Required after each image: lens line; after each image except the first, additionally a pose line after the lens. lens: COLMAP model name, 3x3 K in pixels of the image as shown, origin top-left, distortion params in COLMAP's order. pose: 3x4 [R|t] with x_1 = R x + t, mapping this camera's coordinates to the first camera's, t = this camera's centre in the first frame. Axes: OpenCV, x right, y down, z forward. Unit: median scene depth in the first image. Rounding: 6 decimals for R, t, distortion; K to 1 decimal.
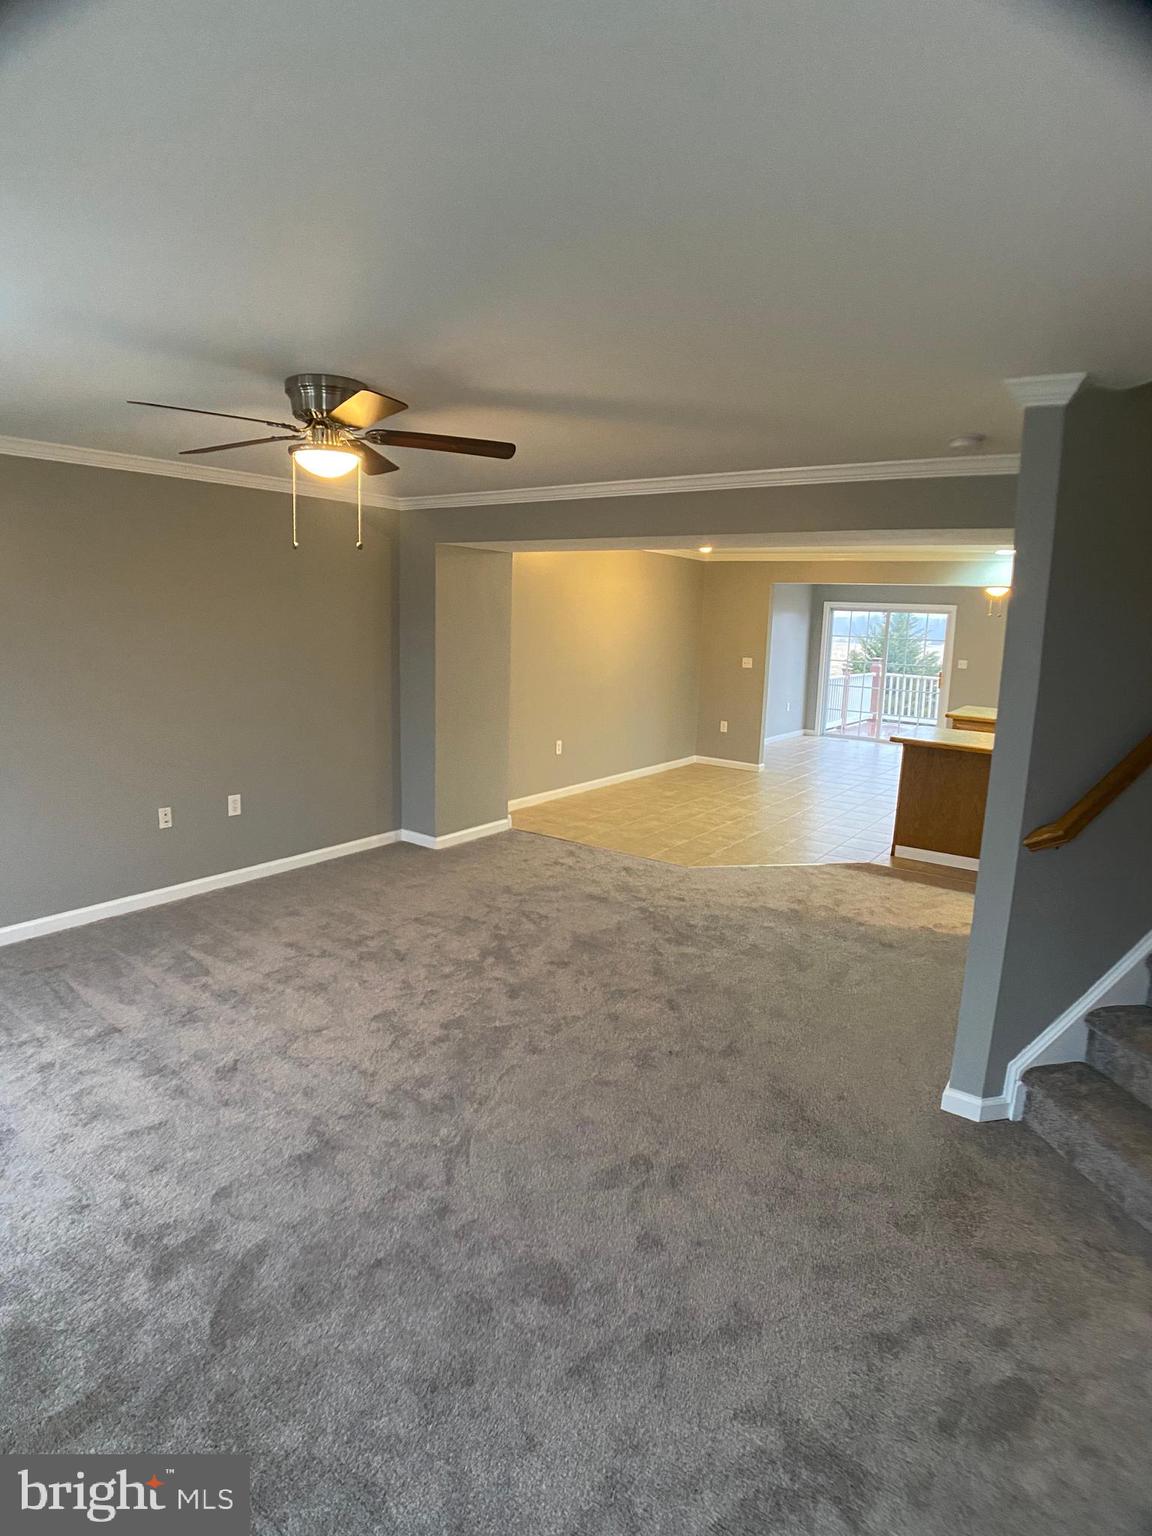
lens RADIAL K [[818.6, 0, 581.9], [0, 818.6, 763.3], [0, 0, 1]] dist [-0.099633, 0.023858]
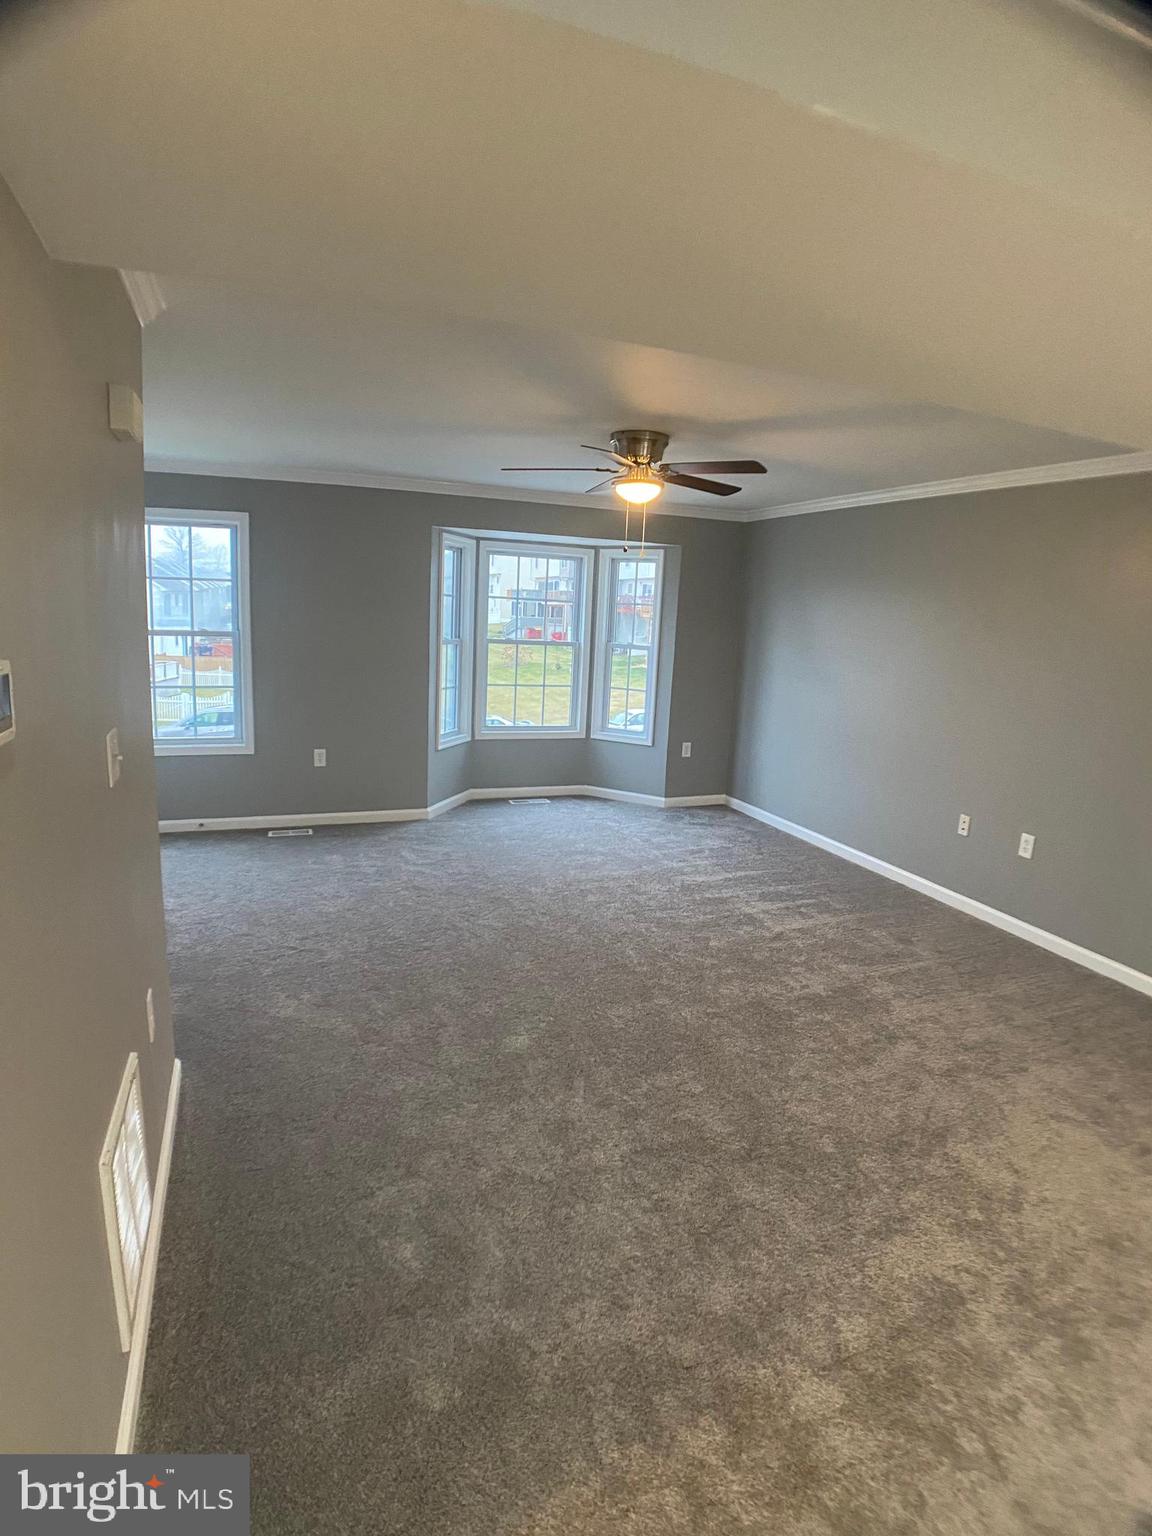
lens RADIAL K [[818.6, 0, 581.9], [0, 818.6, 763.3], [0, 0, 1]] dist [-0.099633, 0.023858]
pose [[-0.564626, 0.097175, -0.819606, 0.694511], [-0.192975, 0.949976, 0.245572, -0.194611], [0.802470, 0.296820, -0.517629, 1.314287]]
